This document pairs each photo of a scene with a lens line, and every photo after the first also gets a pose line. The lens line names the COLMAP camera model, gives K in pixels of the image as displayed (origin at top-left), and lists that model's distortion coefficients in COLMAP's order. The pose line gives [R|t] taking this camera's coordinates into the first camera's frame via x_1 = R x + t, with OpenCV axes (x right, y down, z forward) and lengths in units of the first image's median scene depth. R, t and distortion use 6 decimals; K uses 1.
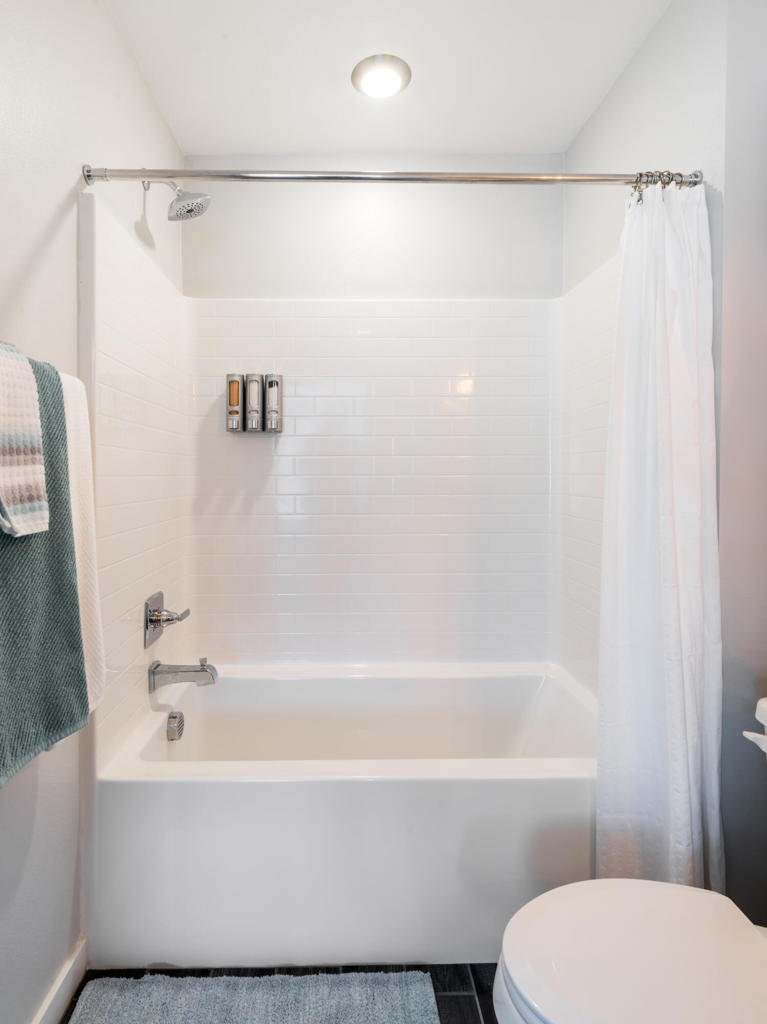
lens RADIAL K [[509.3, 0, 383.5], [0, 509.3, 512.0], [0, 0, 1]] dist [0.002348, 0.000041]
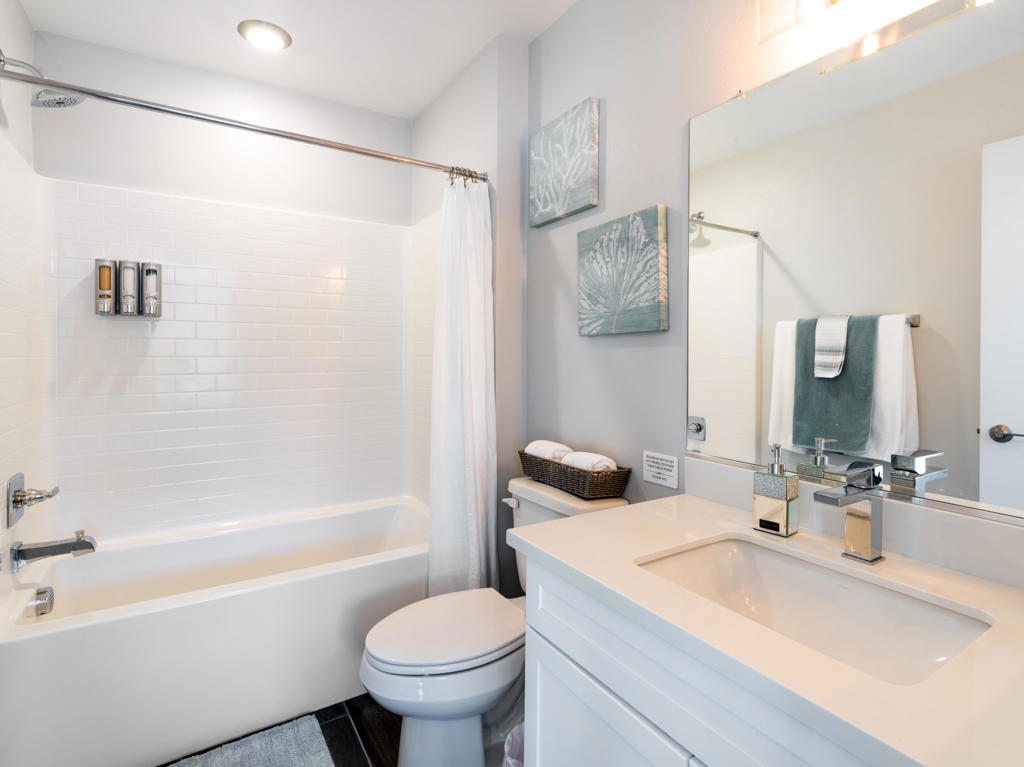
lens RADIAL K [[501.1, 0, 511.8], [0, 501.1, 349.8], [0, 0, 1]] dist [0.001670, -0.000342]
pose [[0.880106, 0.007505, 0.474719, -0.050310], [0.034215, 0.996273, -0.079184, 0.022979], [-0.473543, 0.085933, 0.876568, -0.286867]]
